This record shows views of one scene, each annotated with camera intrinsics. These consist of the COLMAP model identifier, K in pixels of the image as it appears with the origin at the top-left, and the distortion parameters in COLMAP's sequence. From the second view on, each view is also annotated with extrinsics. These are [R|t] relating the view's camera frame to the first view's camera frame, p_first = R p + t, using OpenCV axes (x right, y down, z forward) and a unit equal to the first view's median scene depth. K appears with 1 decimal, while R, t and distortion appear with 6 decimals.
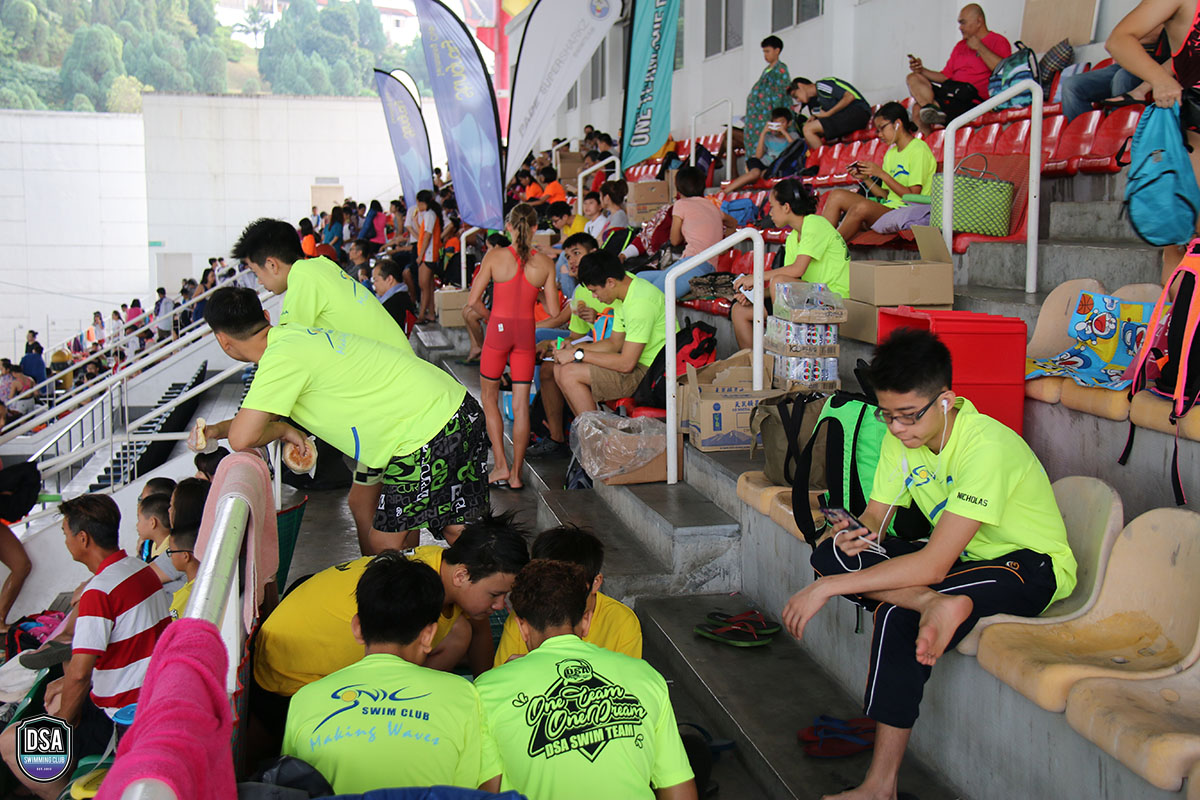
lens RADIAL K [[1781.4, 0, 599.4], [0, 1781.4, 398.9], [0, 0, 1]] dist [0.205284, 0.000000]
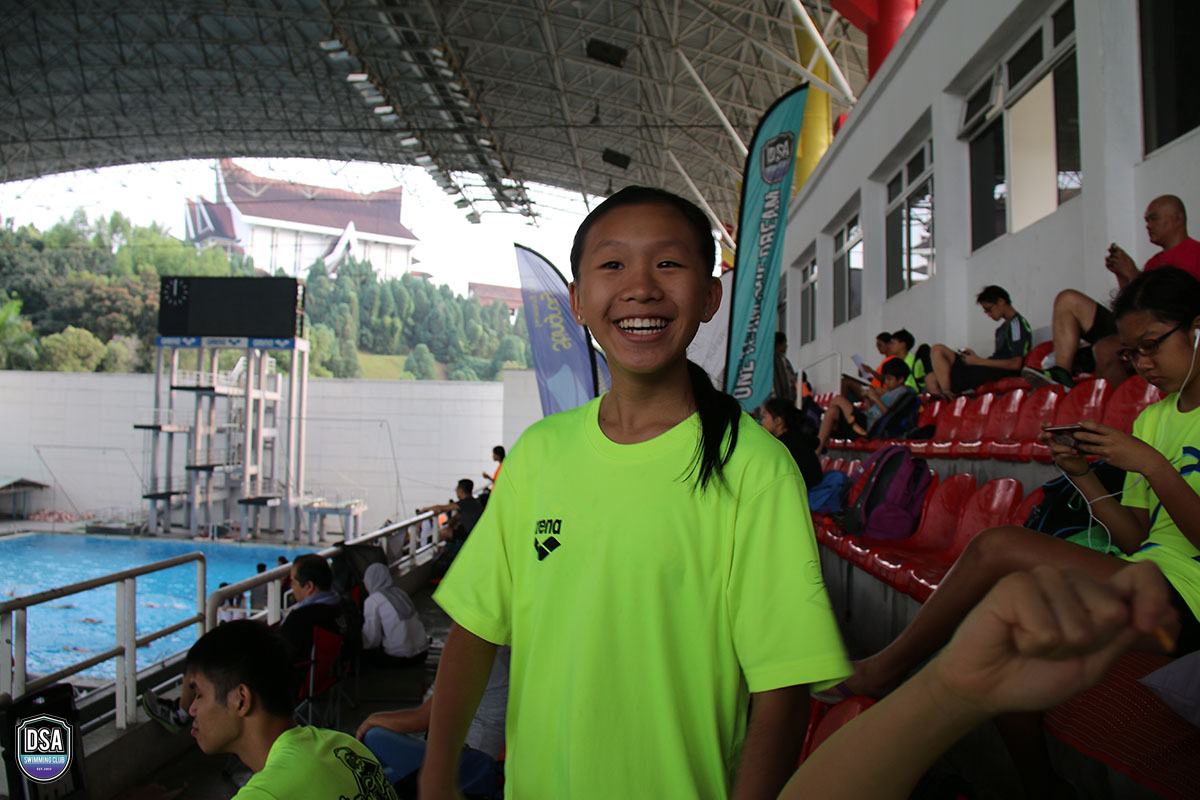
lens RADIAL K [[1017.1, 0, 600.7], [0, 1017.1, 401.5], [0, 0, 1]] dist [-0.016252, -0.002206]
pose [[0.980478, 0.015168, -0.196044, 0.055766], [-0.042803, 0.989575, -0.137509, -0.061912], [0.191915, 0.143216, 0.970906, 0.459009]]
